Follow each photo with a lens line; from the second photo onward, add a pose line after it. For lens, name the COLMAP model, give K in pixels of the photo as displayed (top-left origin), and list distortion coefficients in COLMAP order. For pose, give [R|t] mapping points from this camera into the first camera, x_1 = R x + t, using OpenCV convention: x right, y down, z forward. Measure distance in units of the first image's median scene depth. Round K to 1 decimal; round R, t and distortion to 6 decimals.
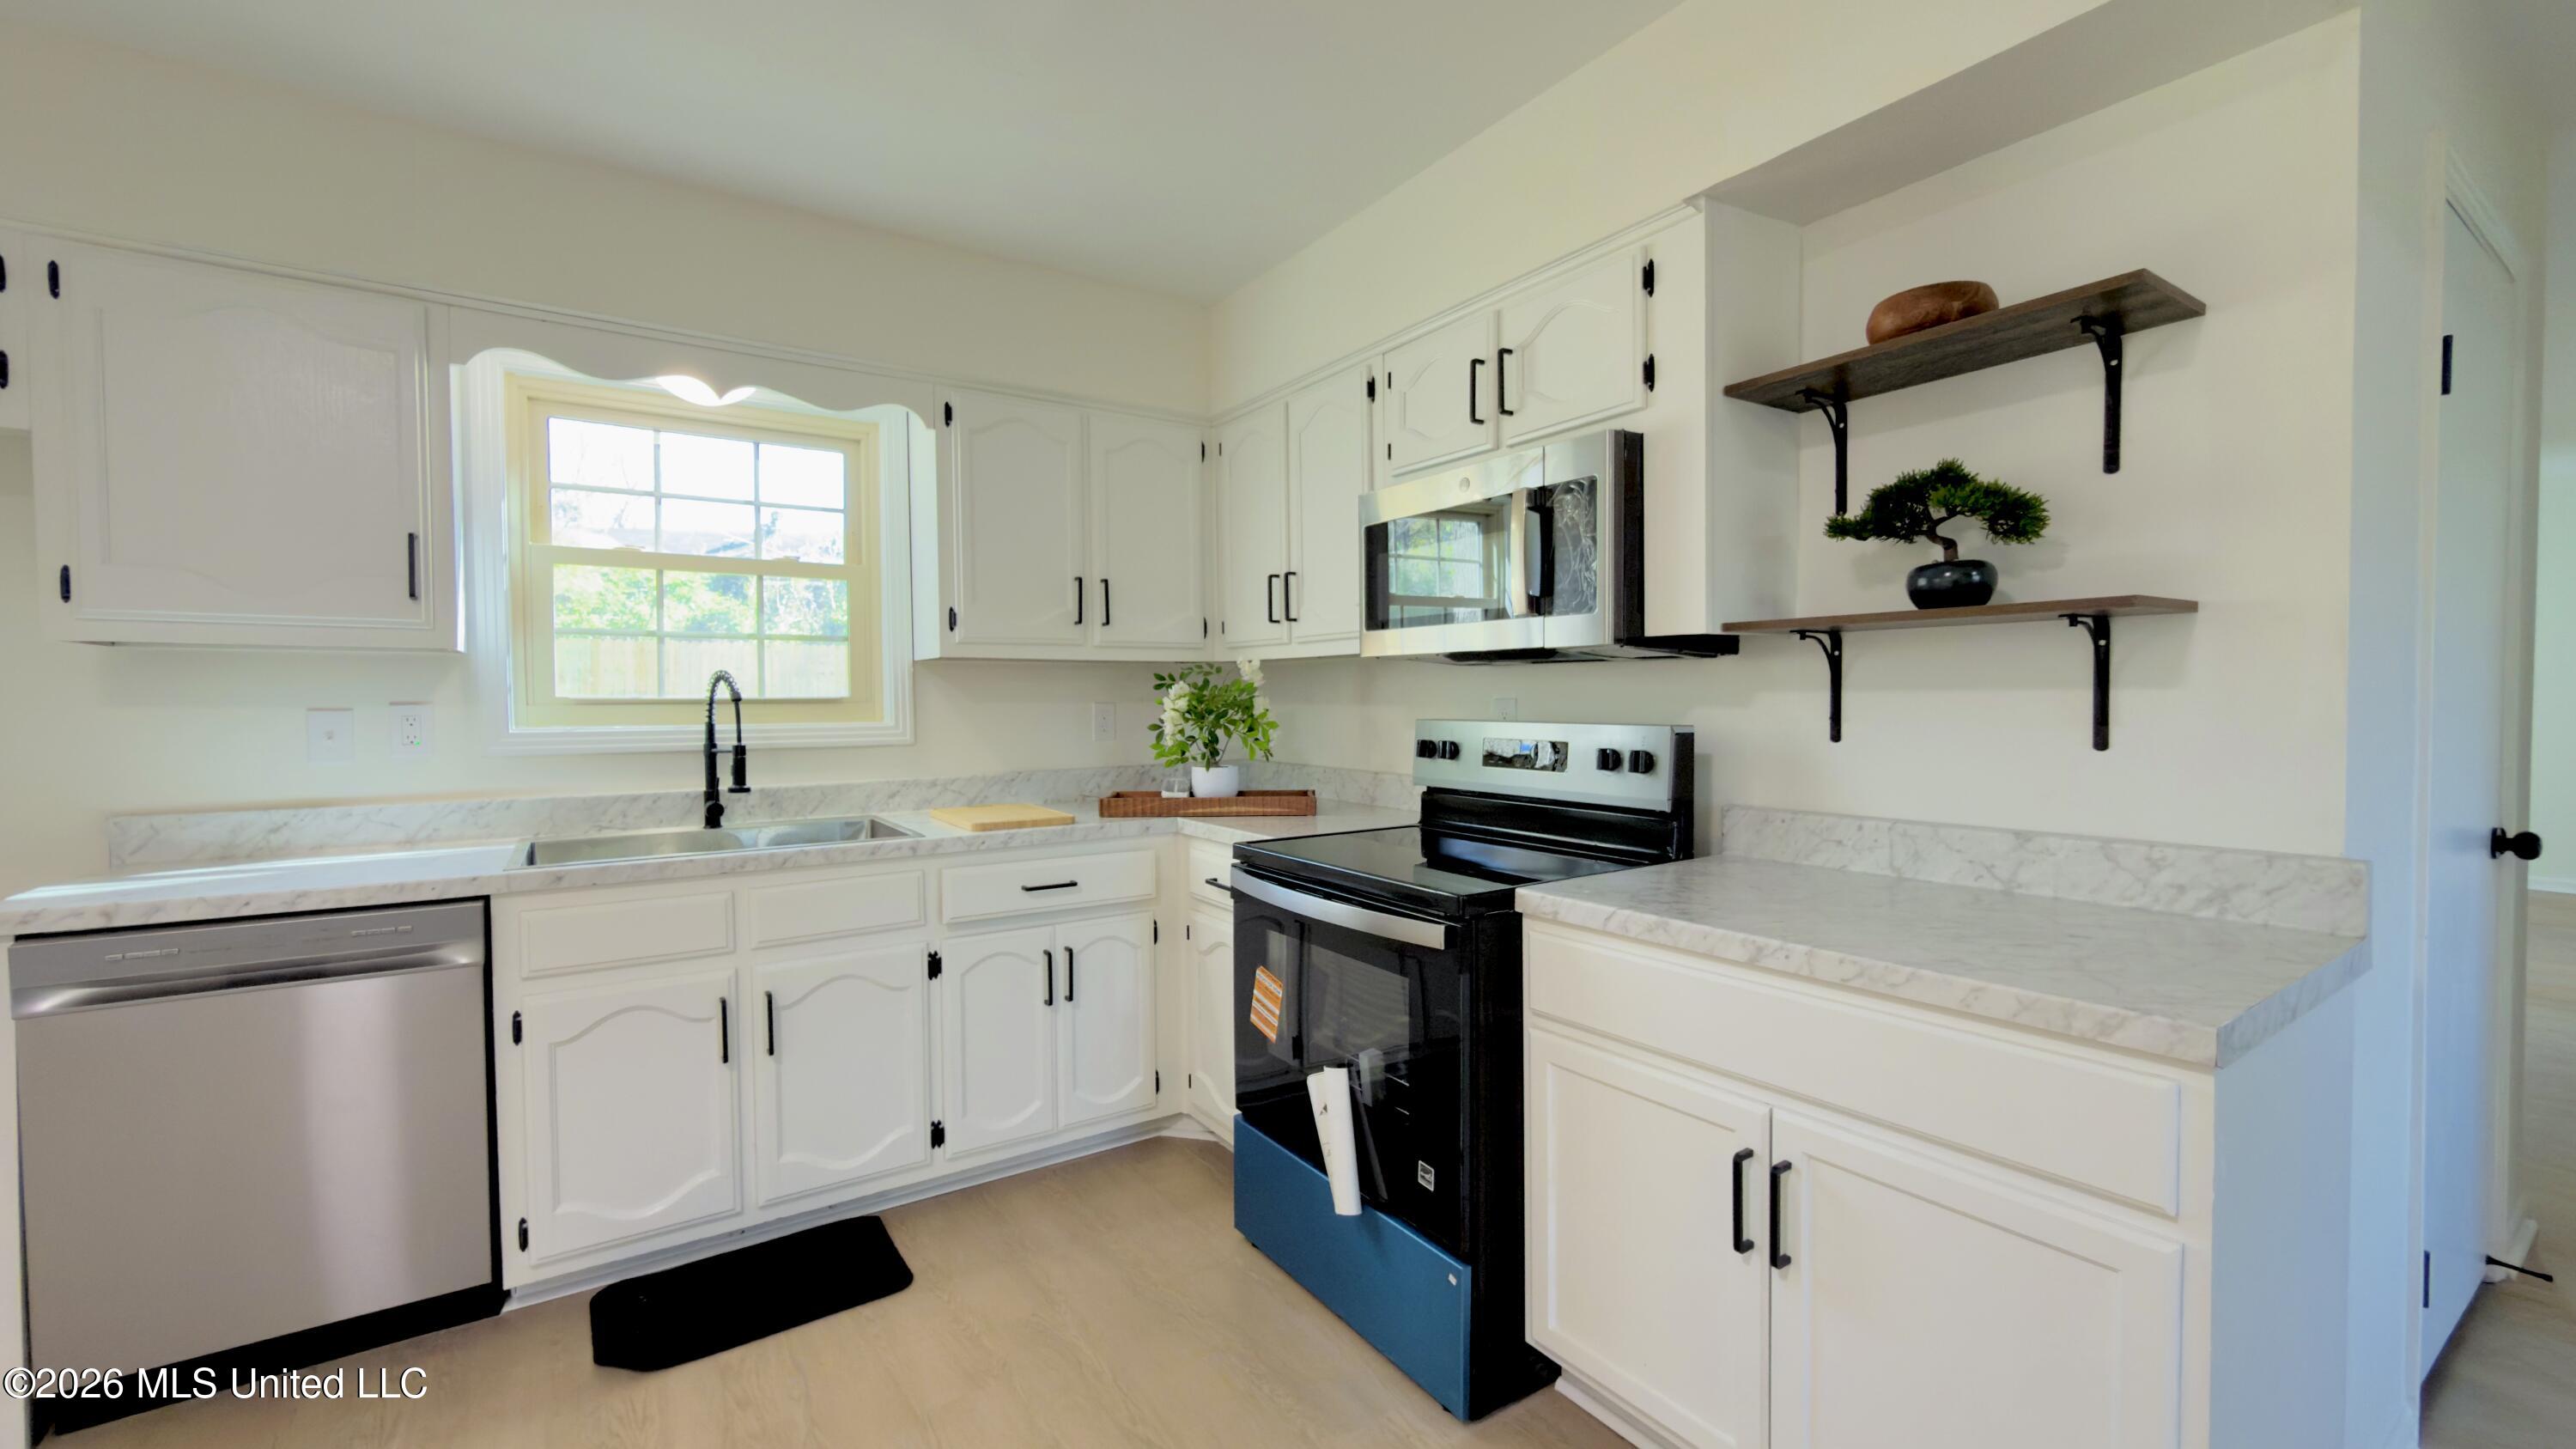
lens RADIAL K [[1049.0, 0, 1271.6], [0, 1049.0, 723.0], [0, 0, 1]] dist [0.001060, -0.001103]
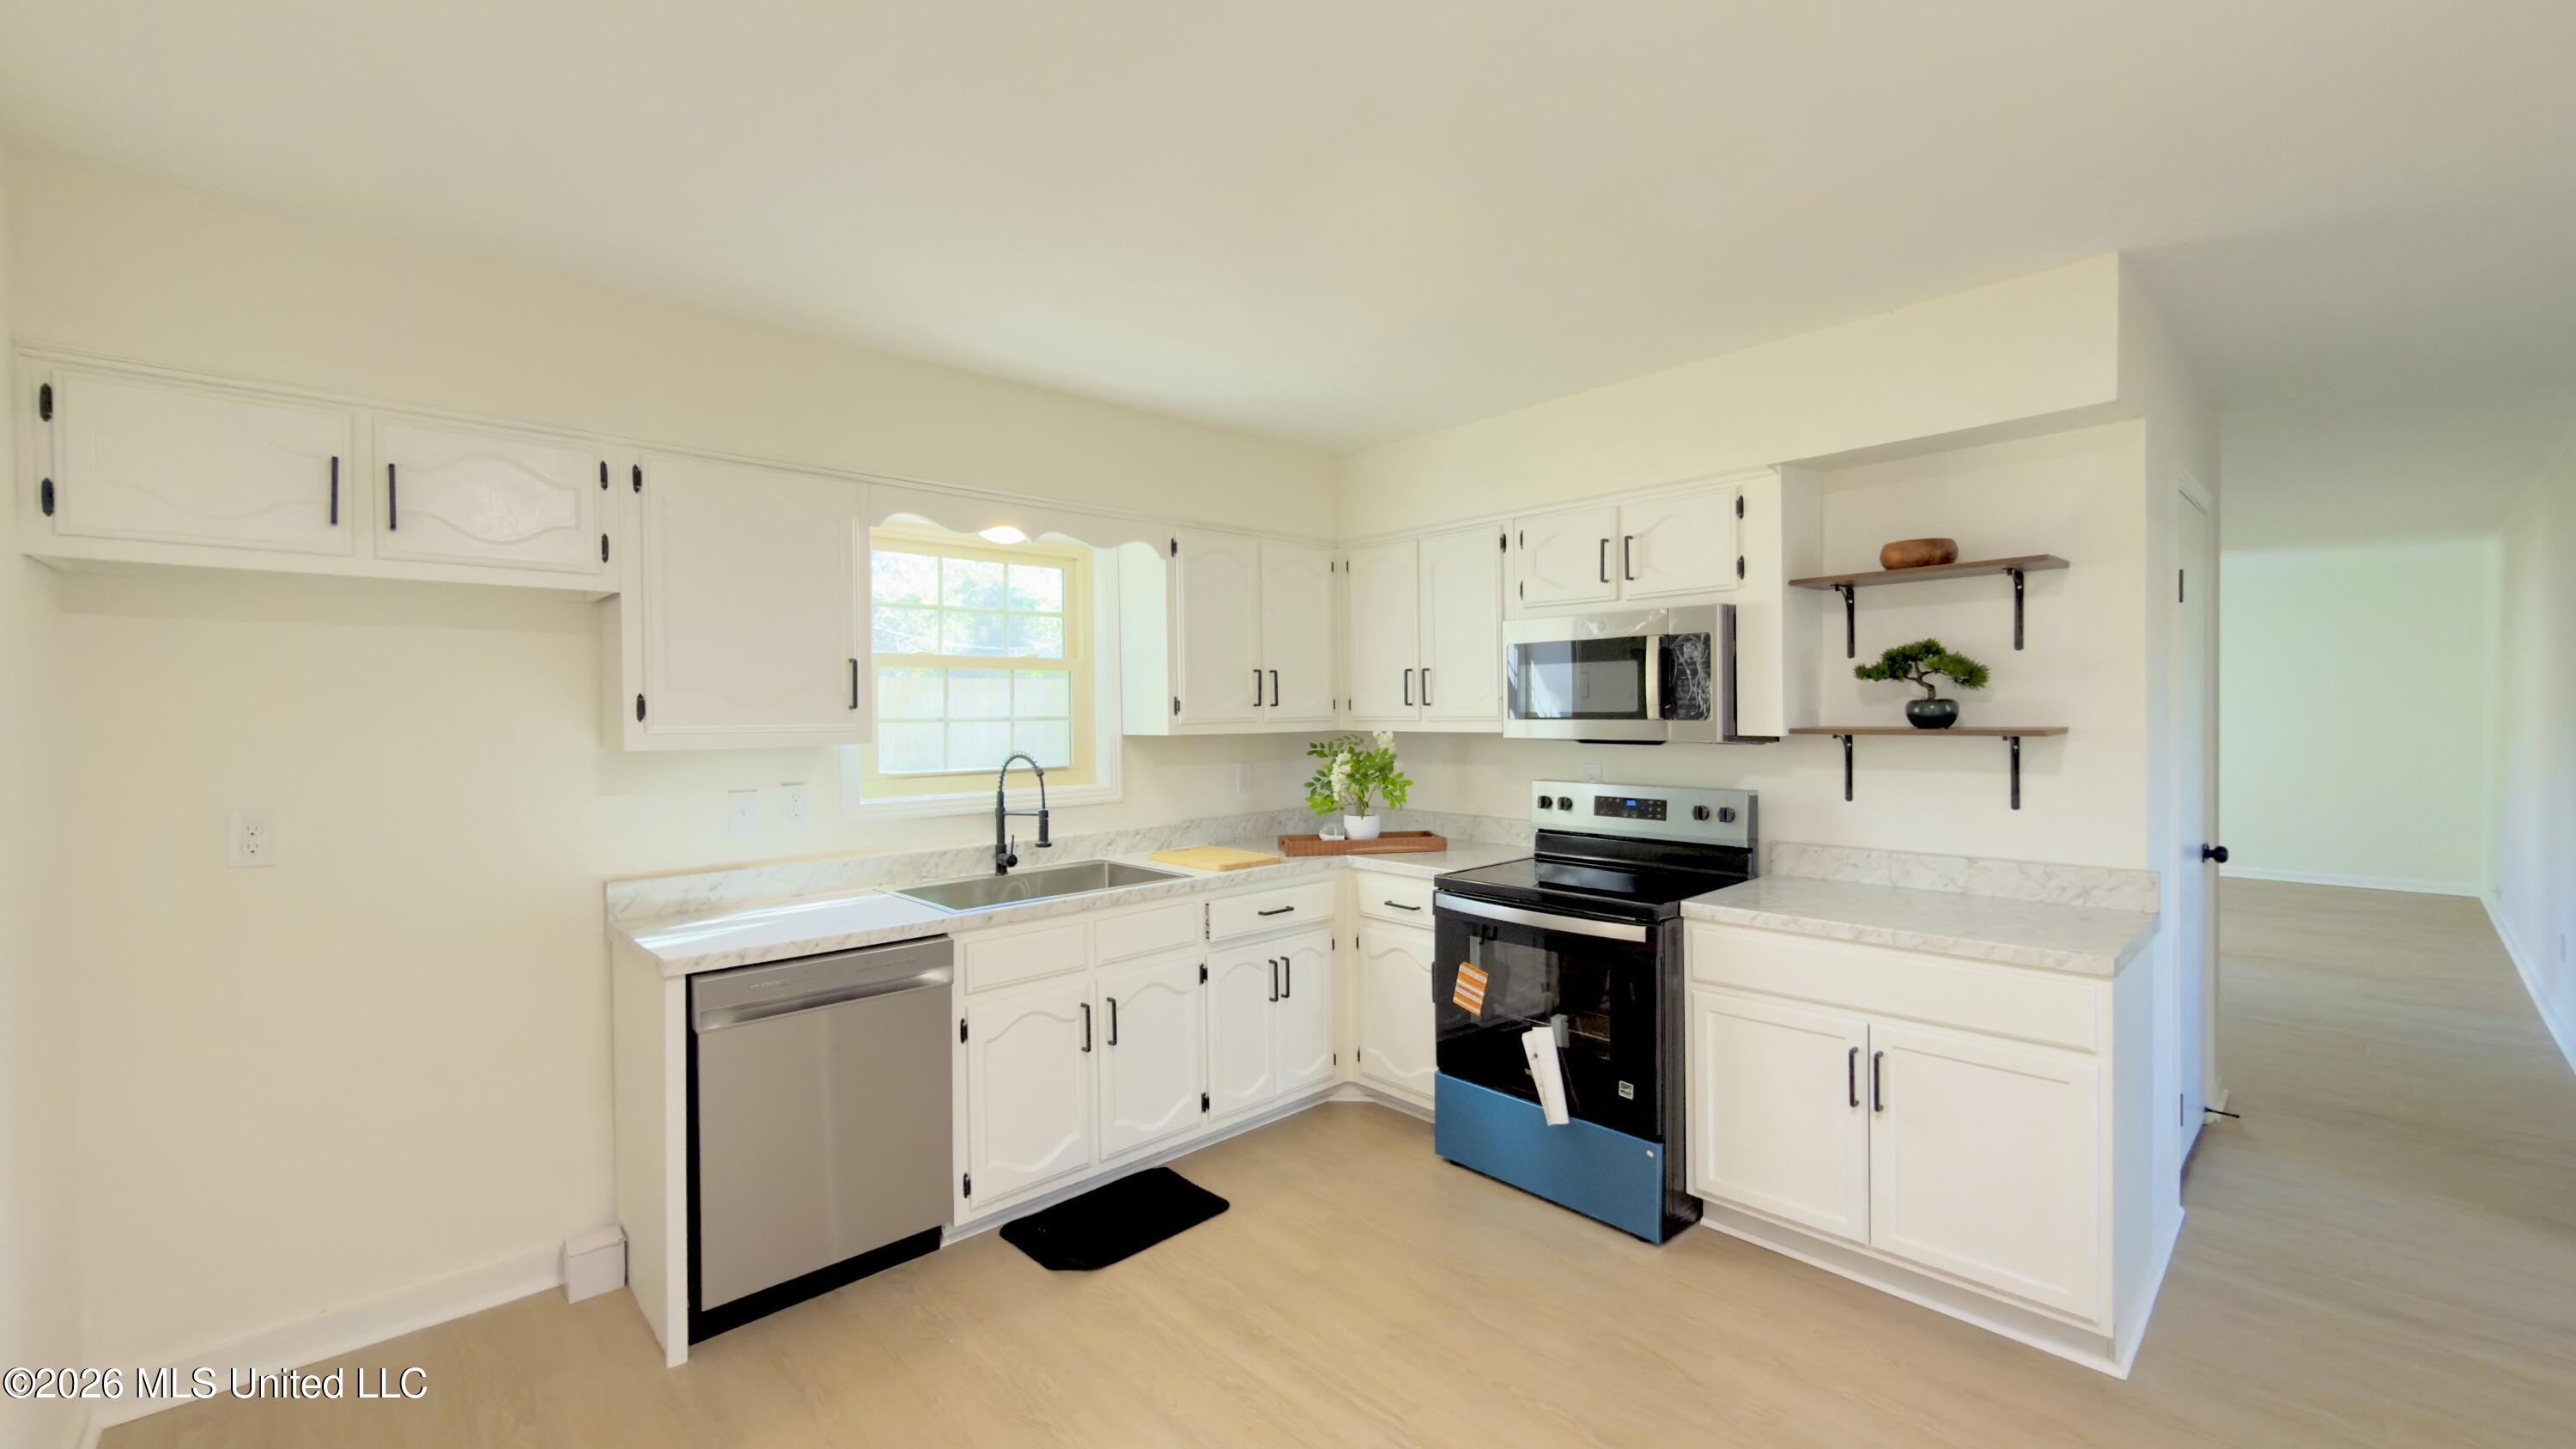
lens RADIAL K [[1049.0, 0, 1272.8], [0, 1049.0, 721.1], [0, 0, 1]] dist [0.001060, -0.001103]
pose [[0.987298, -0.007755, 0.158692, -0.490088], [0.010071, 0.999854, -0.013794, -0.076801], [-0.158561, 0.015217, 0.987232, -0.363769]]
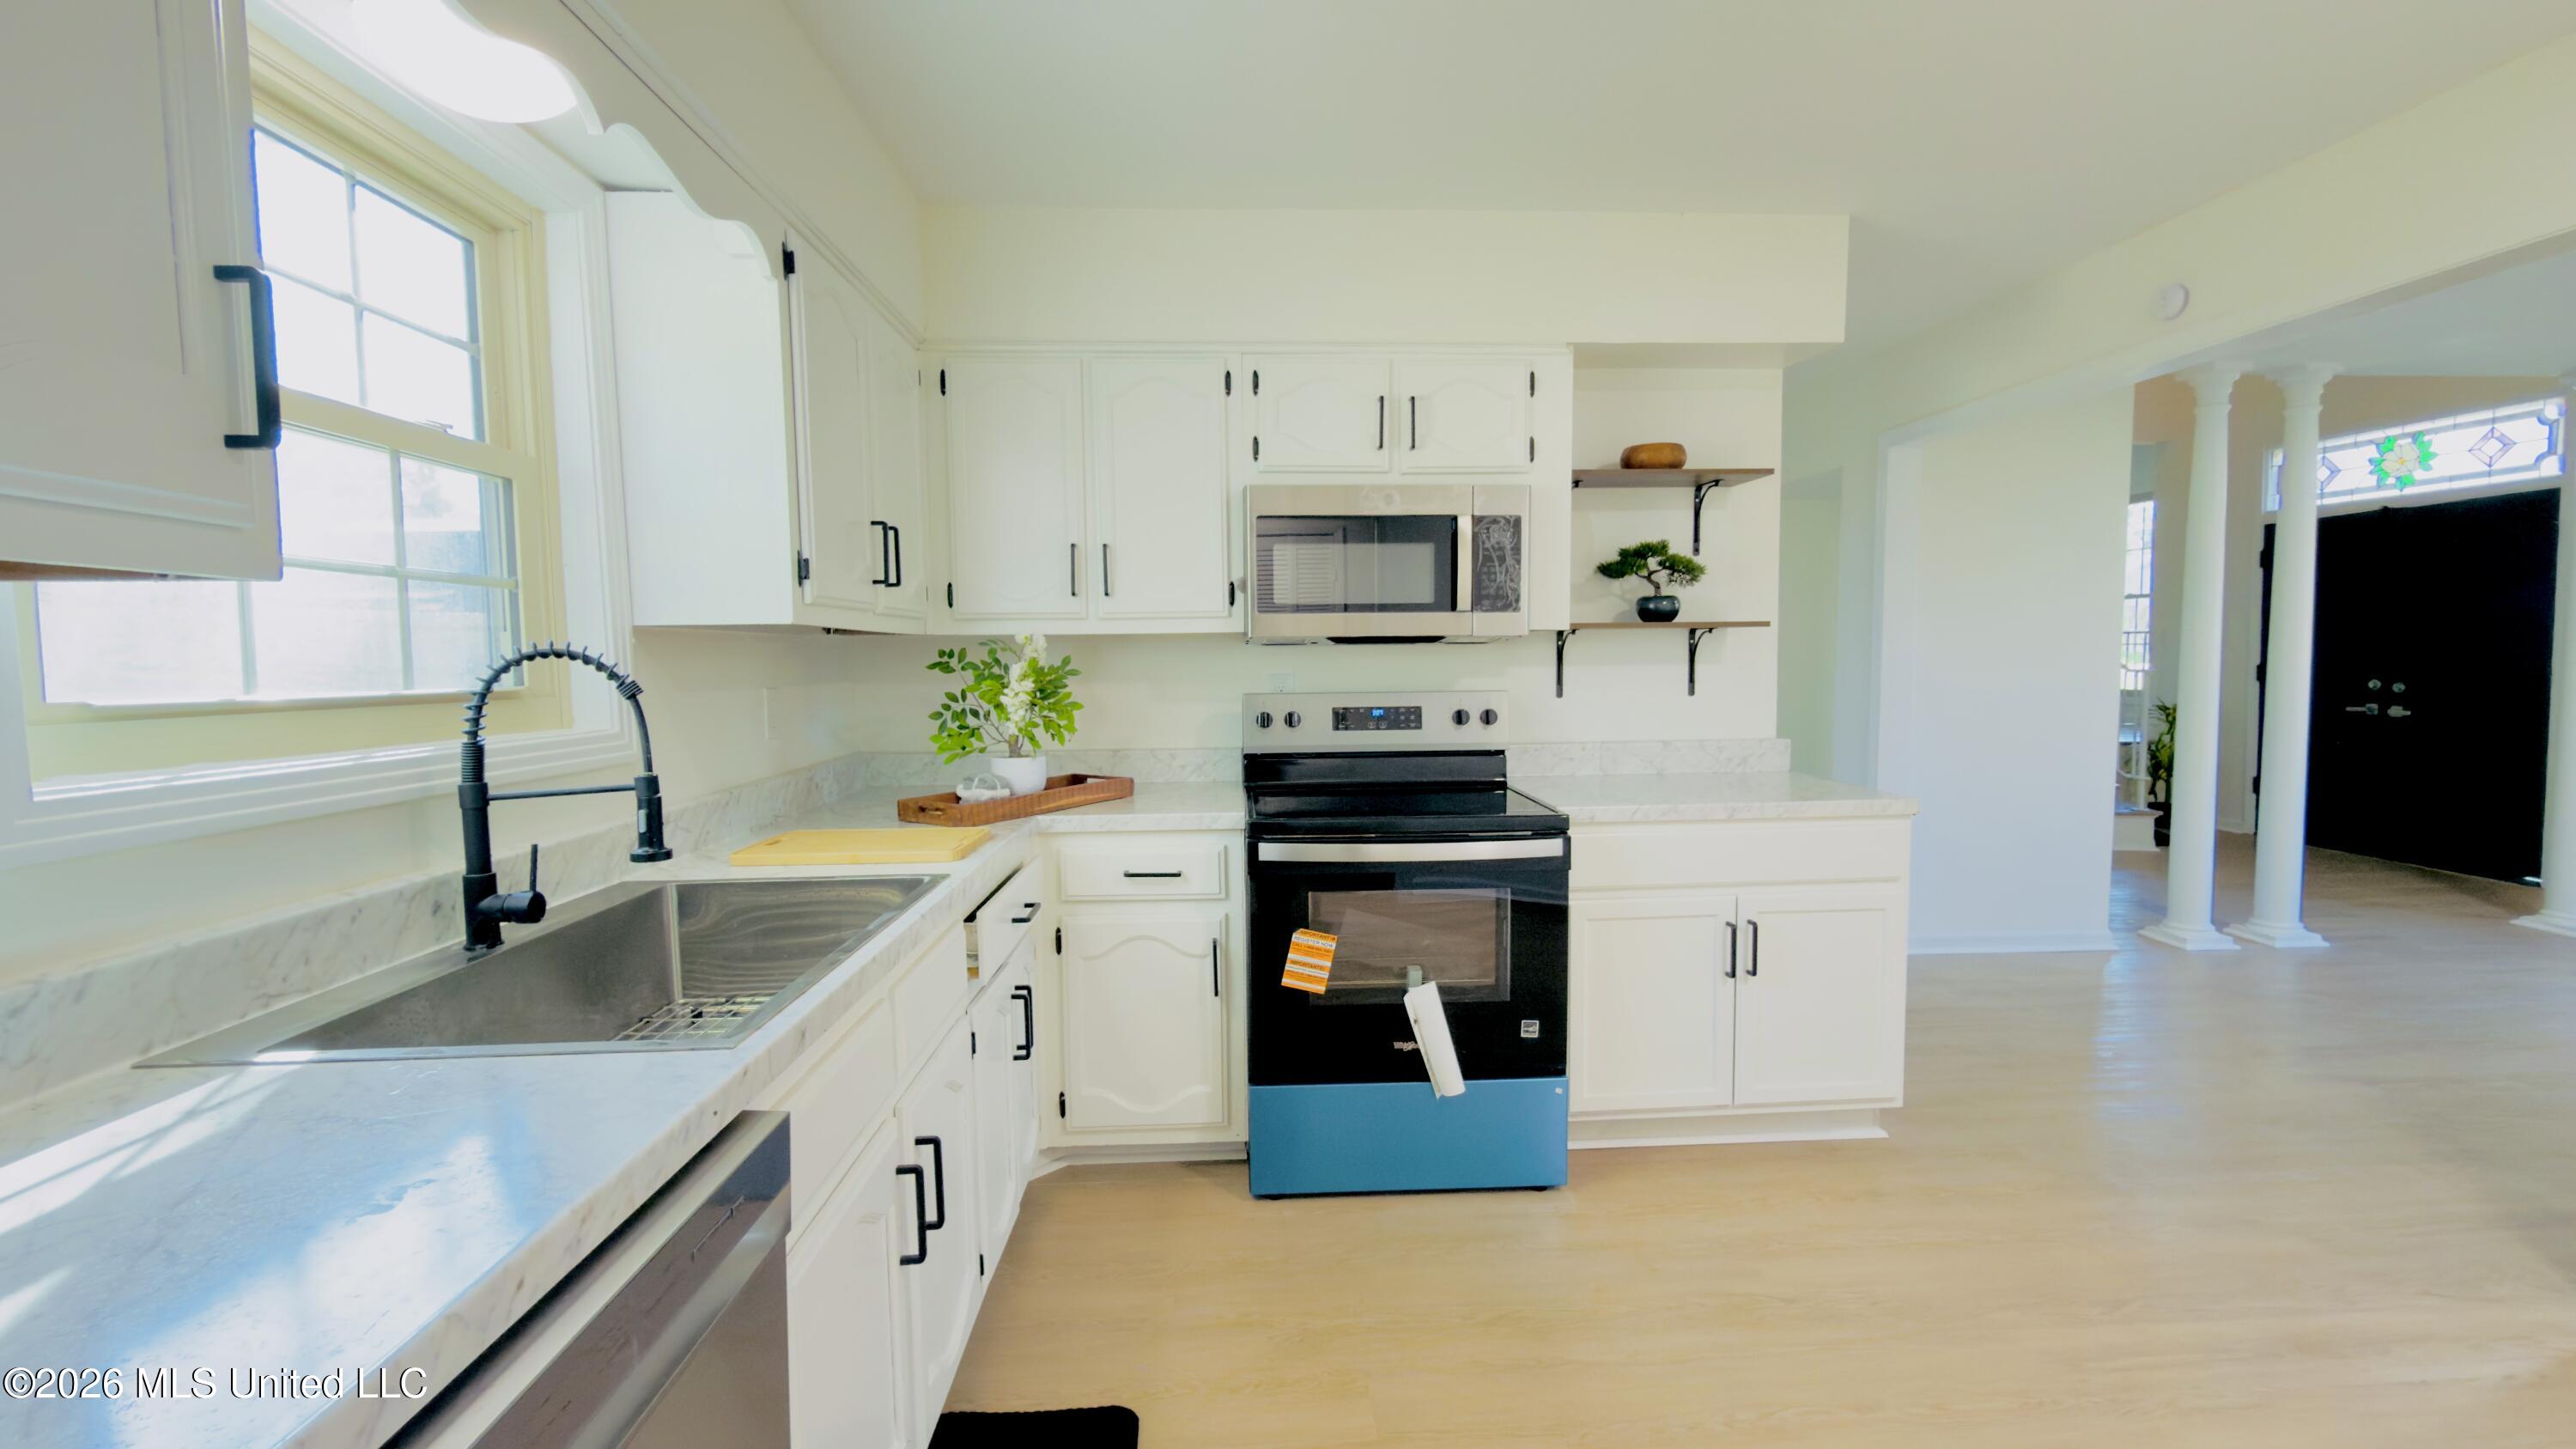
lens RADIAL K [[1049.0, 0, 1292.1], [0, 1049.0, 726.6], [0, 0, 1]] dist [0.001060, -0.001103]
pose [[0.495043, -0.056852, 0.867006, -0.929212], [0.030021, 0.998380, 0.048326, -0.024543], [-0.868350, 0.002105, 0.495948, 0.480698]]
